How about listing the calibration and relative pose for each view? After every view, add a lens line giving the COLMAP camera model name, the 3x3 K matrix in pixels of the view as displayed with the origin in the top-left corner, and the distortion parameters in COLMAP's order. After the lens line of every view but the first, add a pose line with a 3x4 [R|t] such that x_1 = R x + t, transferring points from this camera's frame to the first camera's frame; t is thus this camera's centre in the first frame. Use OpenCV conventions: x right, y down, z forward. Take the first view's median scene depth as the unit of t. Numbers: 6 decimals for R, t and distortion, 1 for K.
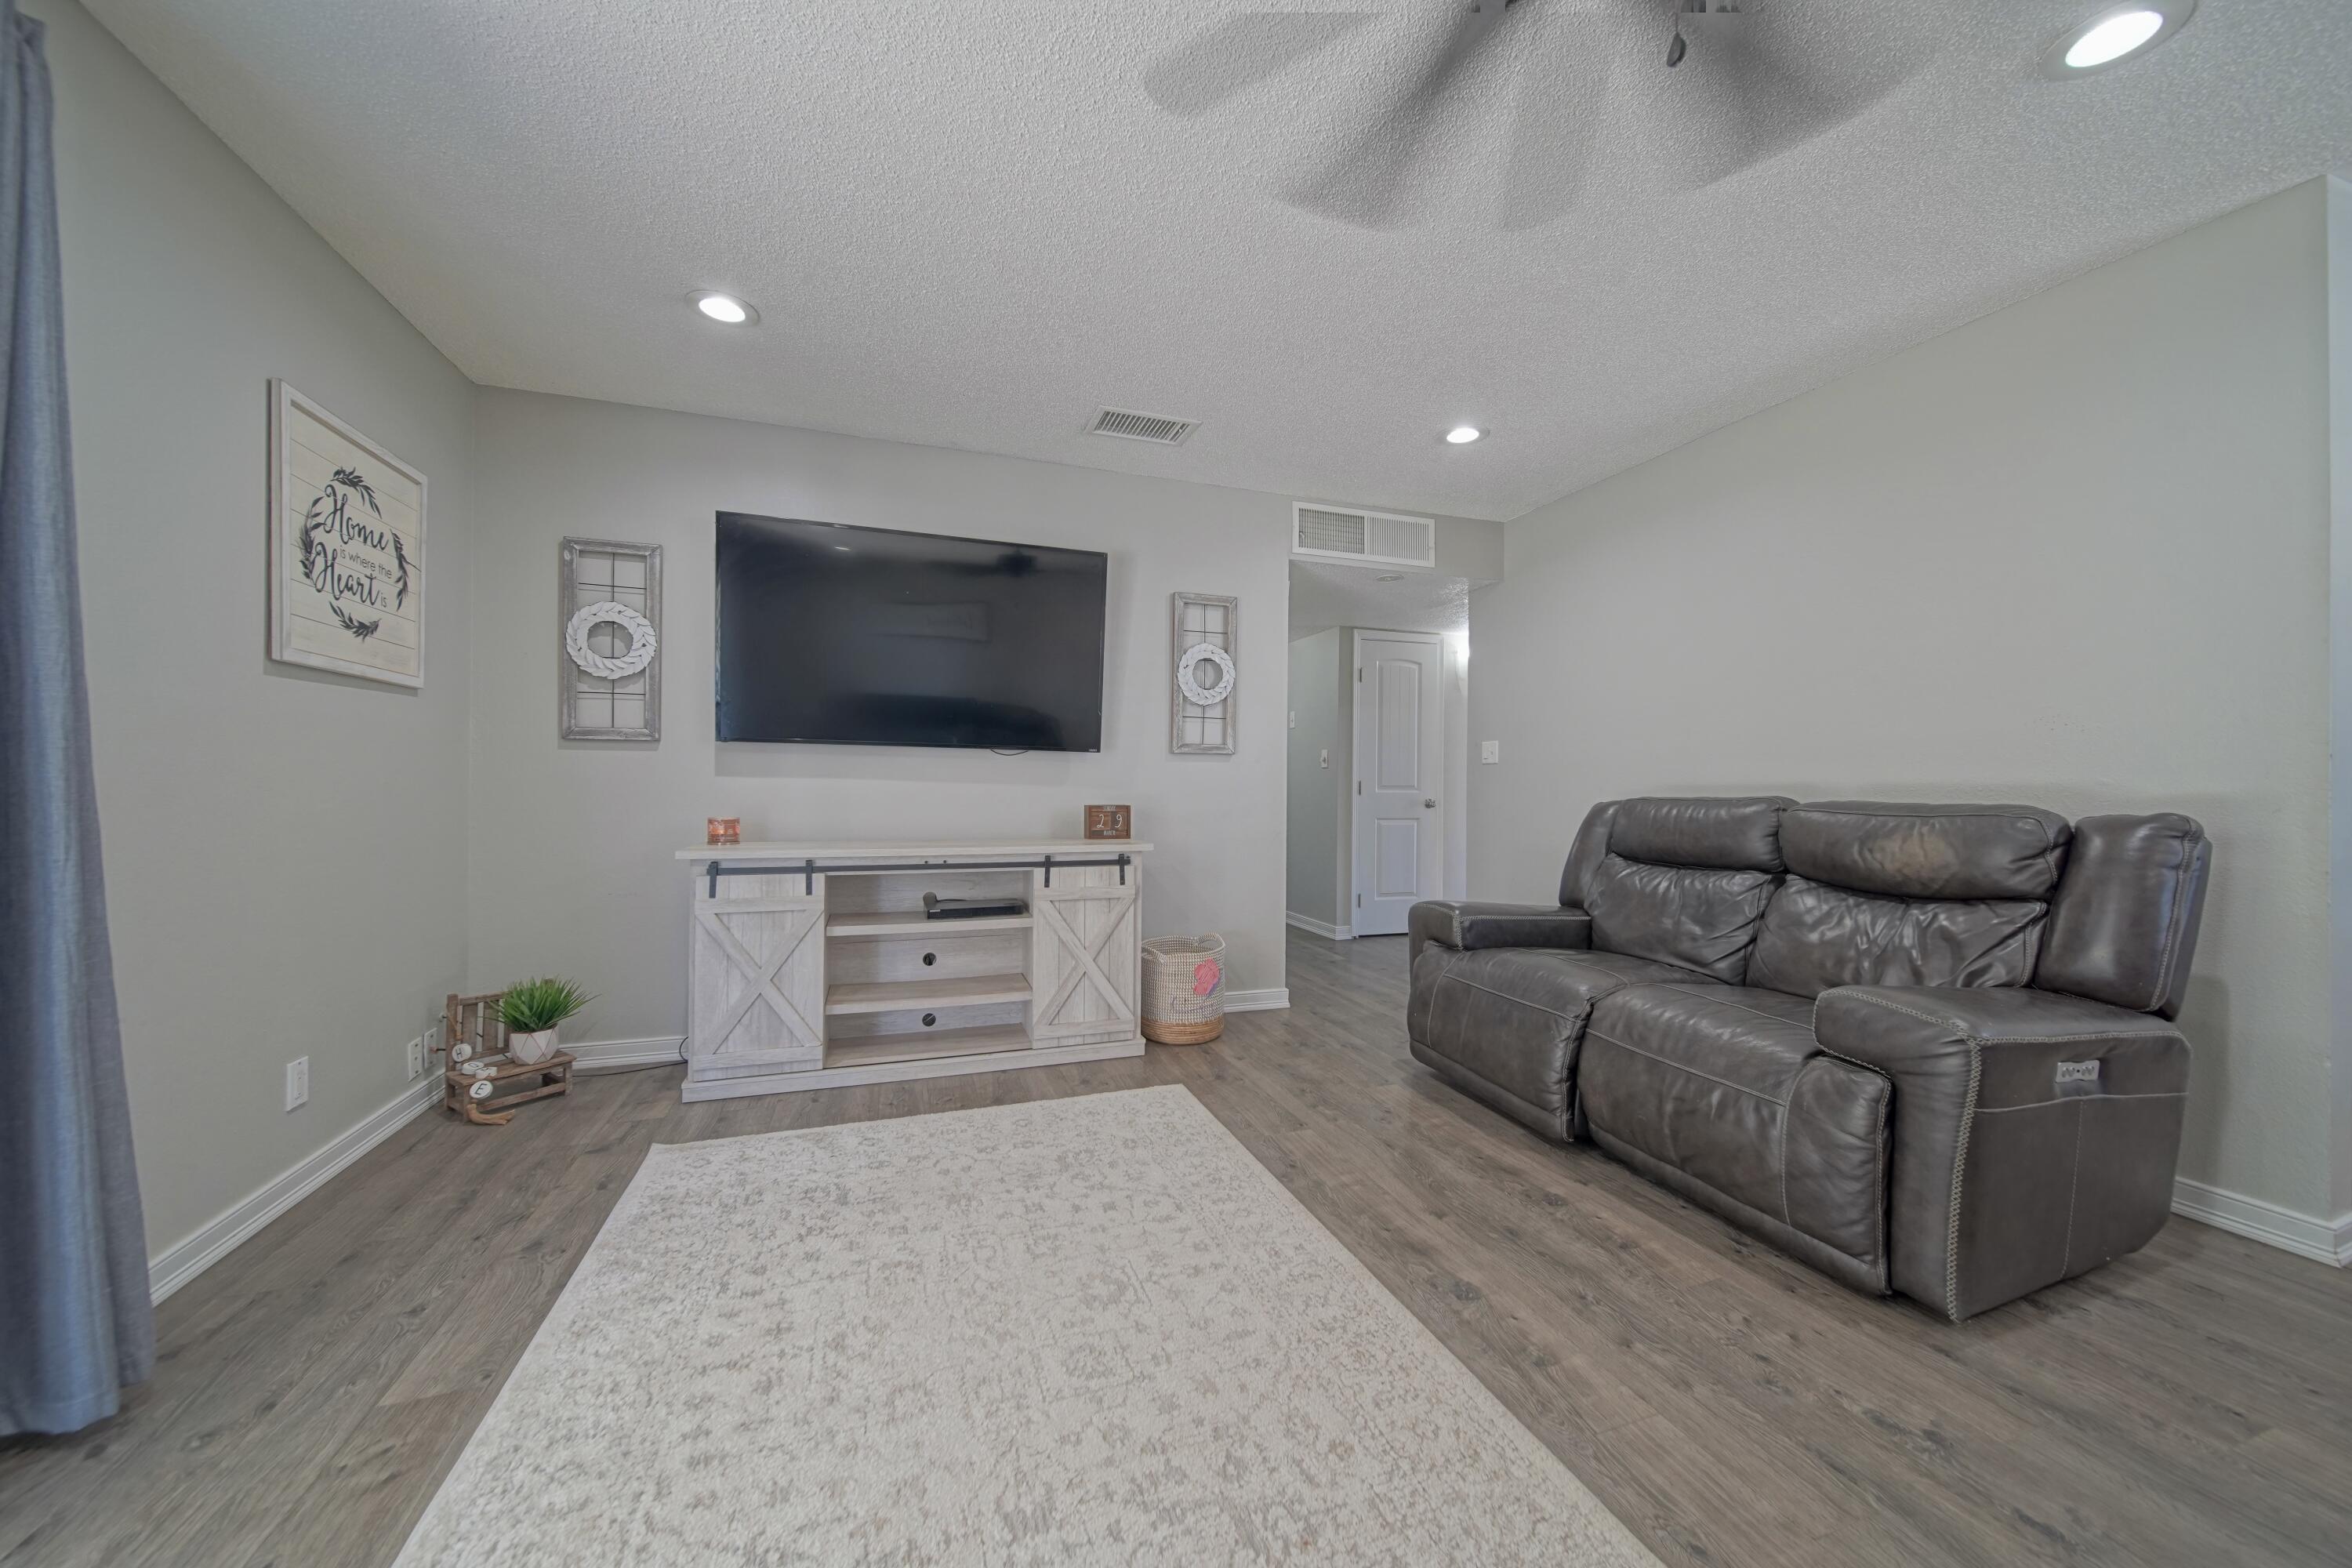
lens RADIAL K [[821.3, 0, 1176.0], [0, 821.3, 784.0], [0, 0, 1]] dist [-0.001897, -0.000300]
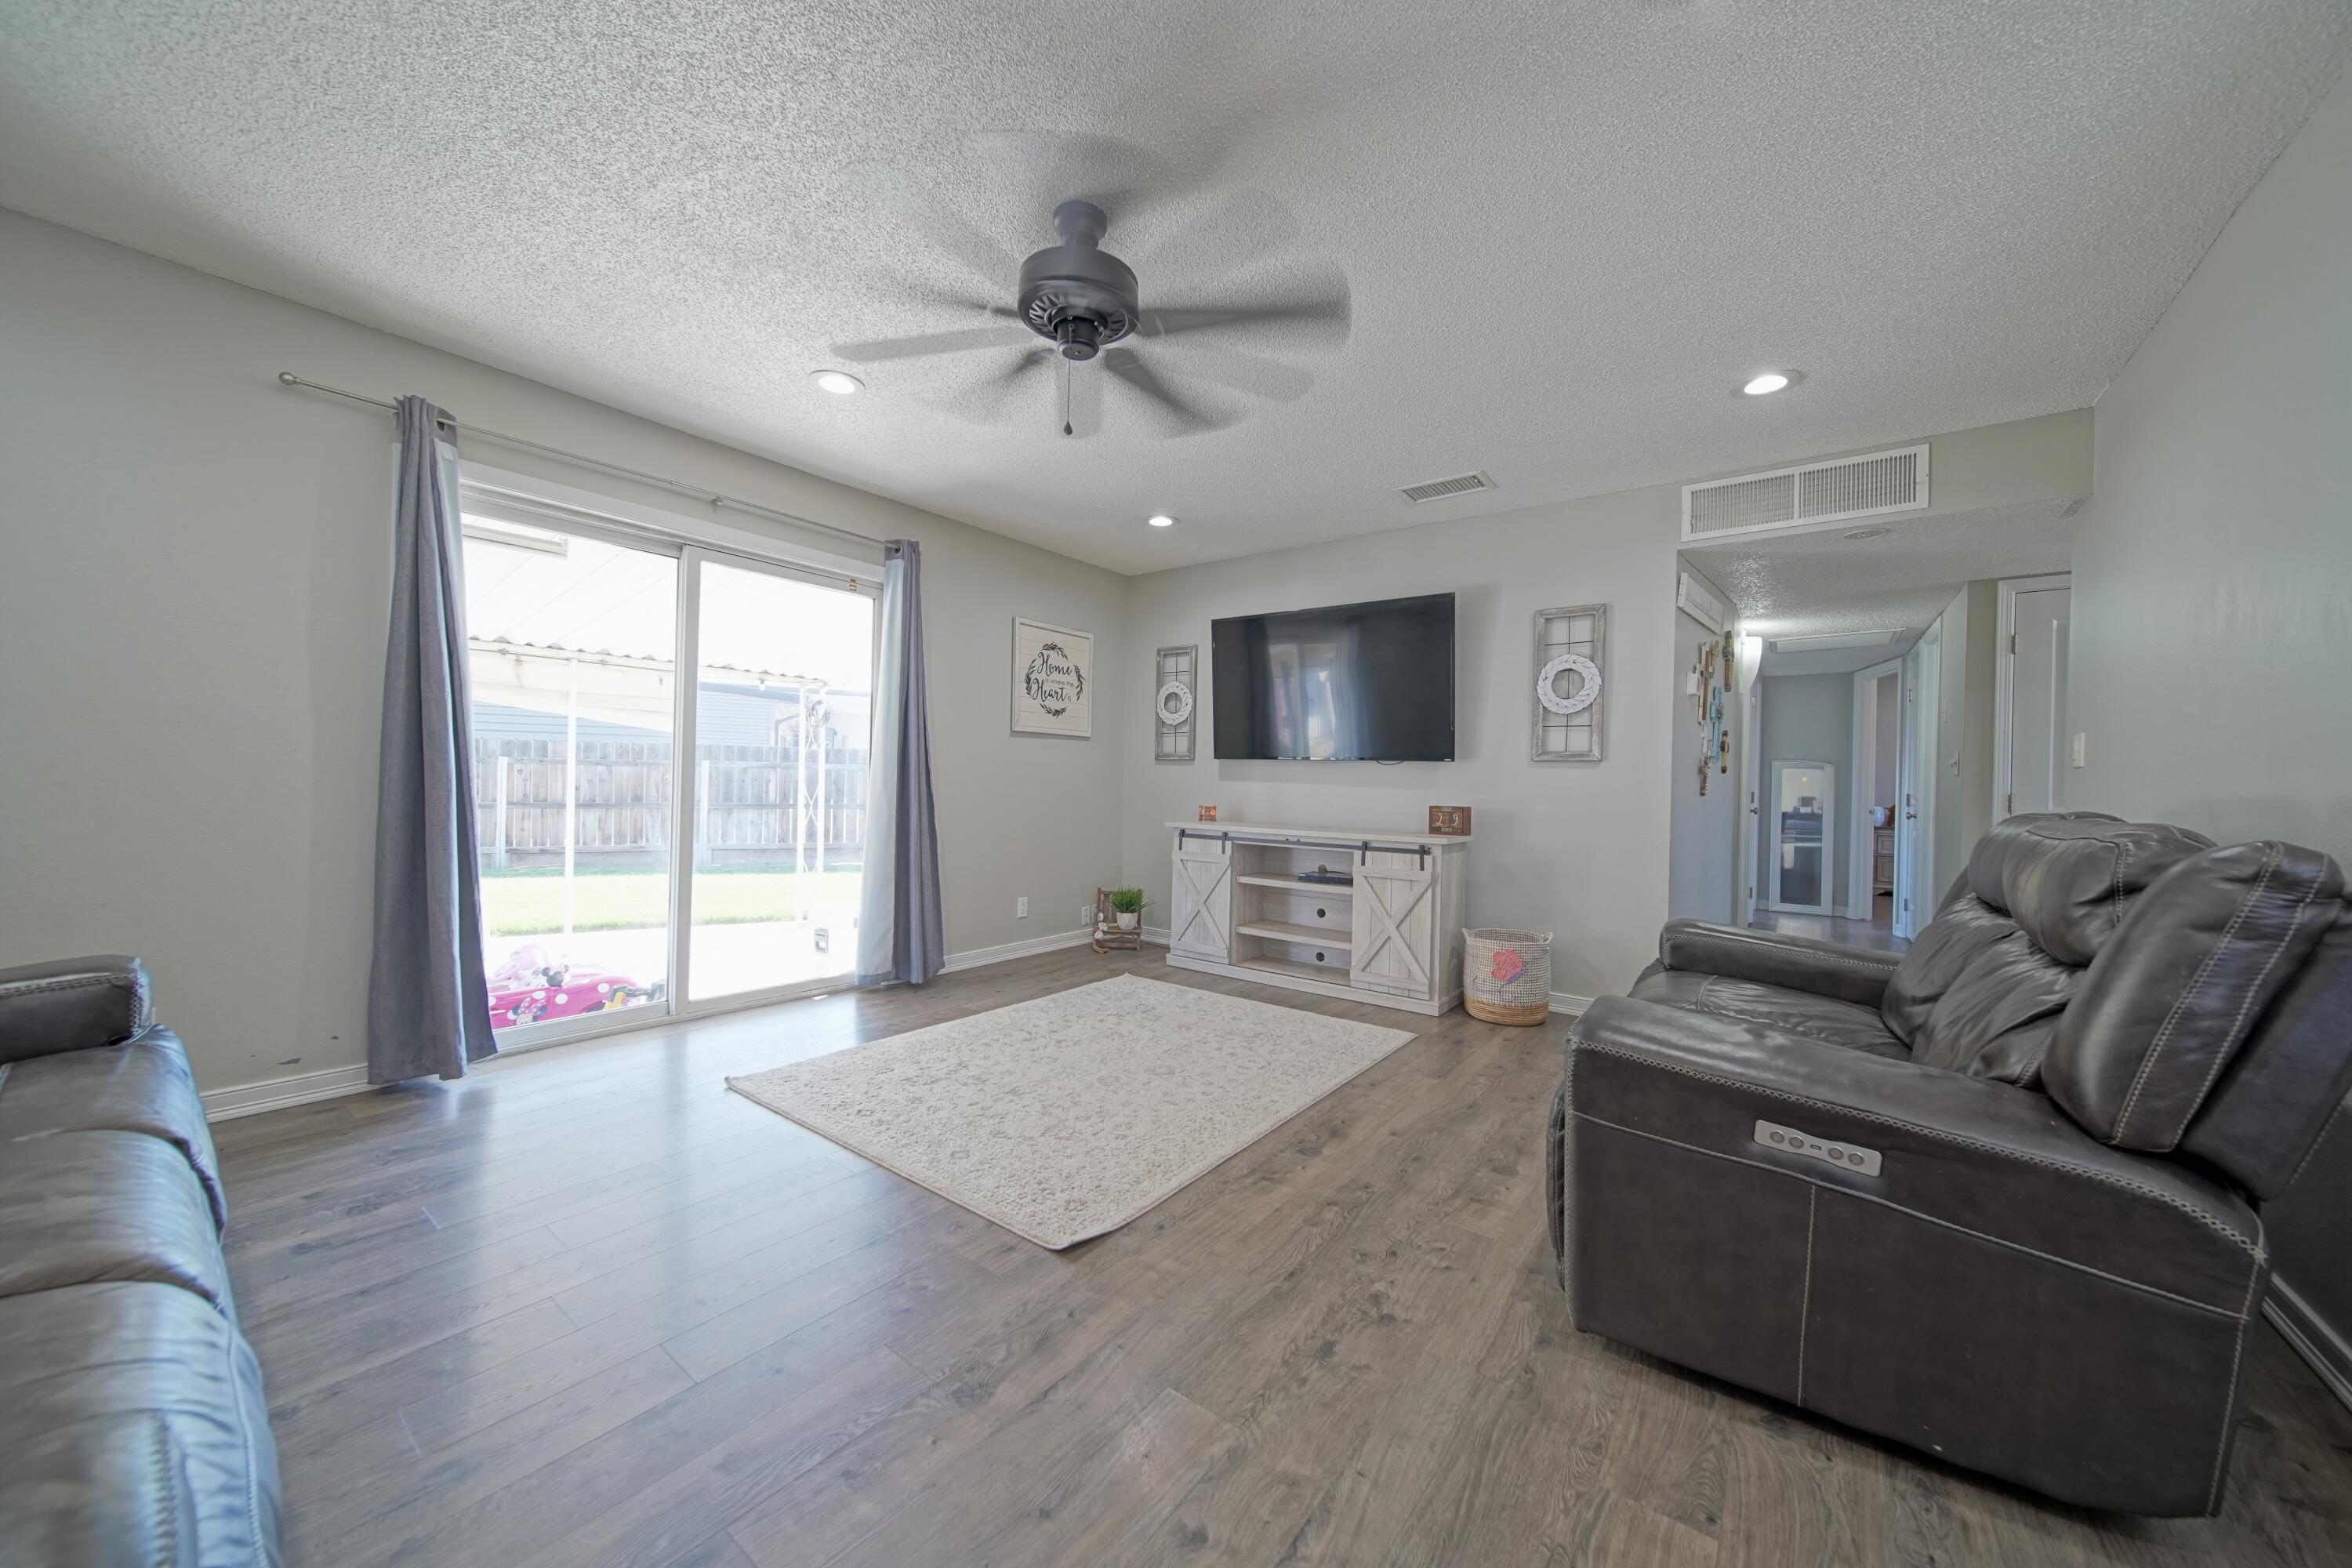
lens RADIAL K [[821.3, 0, 1176.0], [0, 821.3, 784.0], [0, 0, 1]] dist [-0.001897, -0.000300]
pose [[0.558957, 0.005652, -0.829177, 0.856537], [-0.018075, 0.999822, -0.005369, 0.008990], [0.829000, 0.017989, 0.558960, 0.021990]]
